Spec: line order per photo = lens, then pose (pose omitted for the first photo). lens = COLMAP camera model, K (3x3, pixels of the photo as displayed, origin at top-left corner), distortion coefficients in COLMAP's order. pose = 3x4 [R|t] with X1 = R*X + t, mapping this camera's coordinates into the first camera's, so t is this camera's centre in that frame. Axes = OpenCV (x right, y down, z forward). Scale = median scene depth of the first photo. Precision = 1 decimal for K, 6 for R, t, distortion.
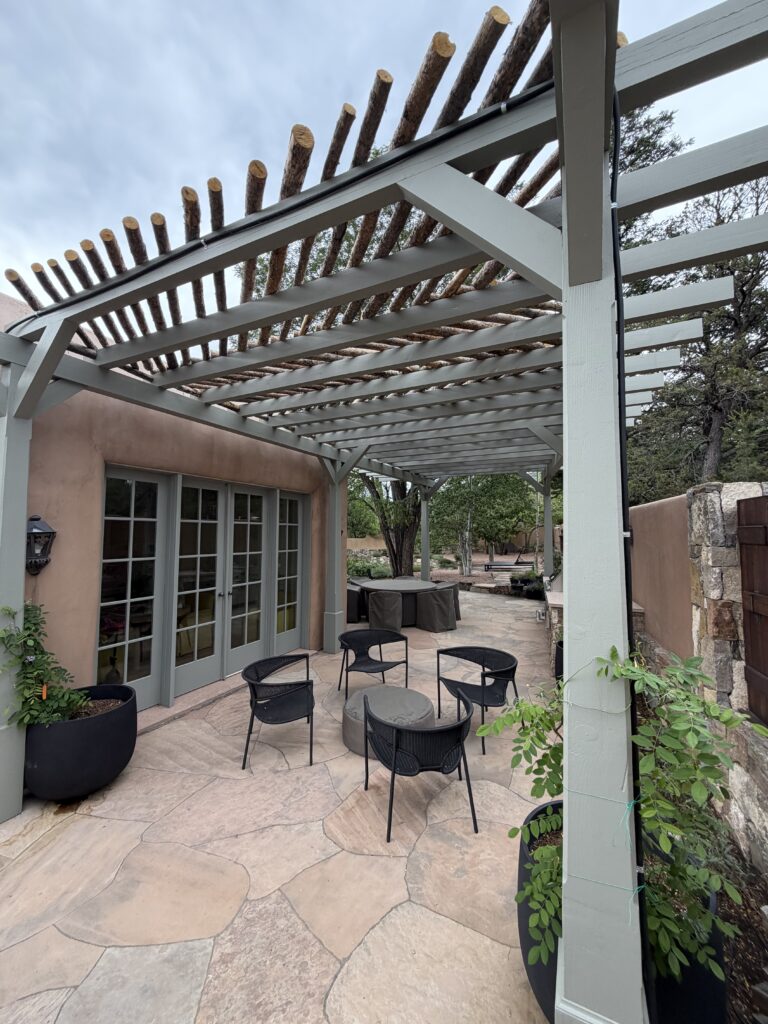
lens RADIAL K [[407.4, 0, 386.0], [0, 407.4, 506.5], [0, 0, 1]] dist [-0.000367, -0.000086]
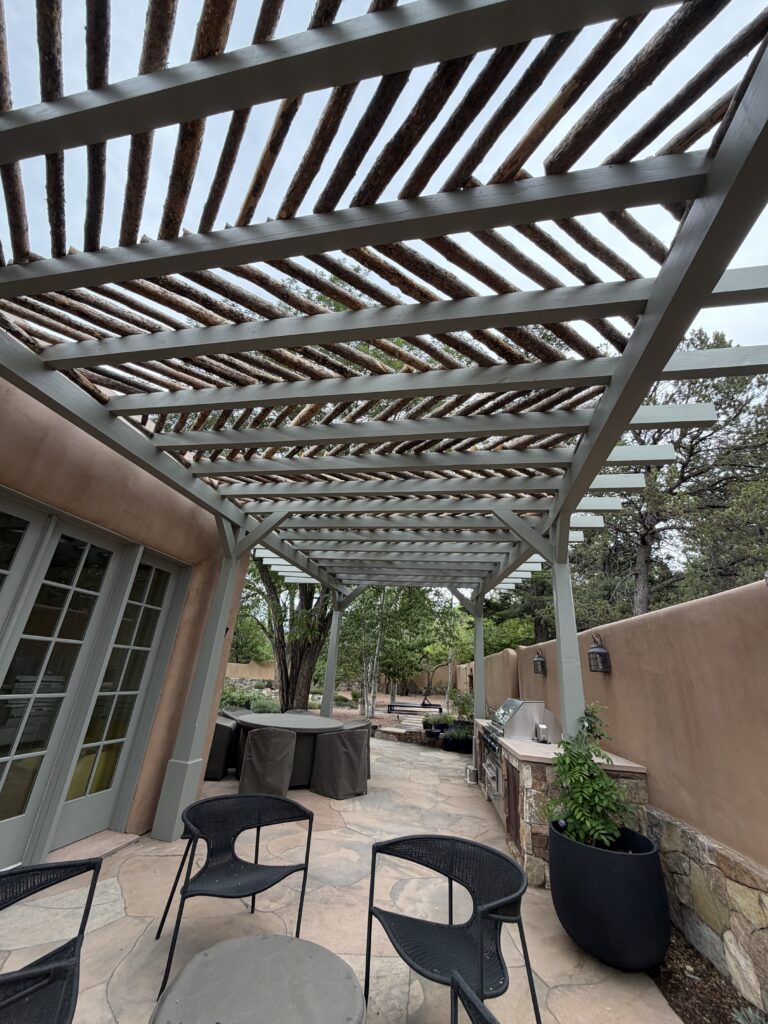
lens RADIAL K [[407.4, 0, 386.0], [0, 407.4, 506.5], [0, 0, 1]] dist [-0.000367, -0.000086]
pose [[0.964685, 0.161193, 0.208328, -0.022586], [-0.088662, 0.943452, -0.319434, 0.057046], [-0.248038, 0.289683, 0.924425, 0.206071]]
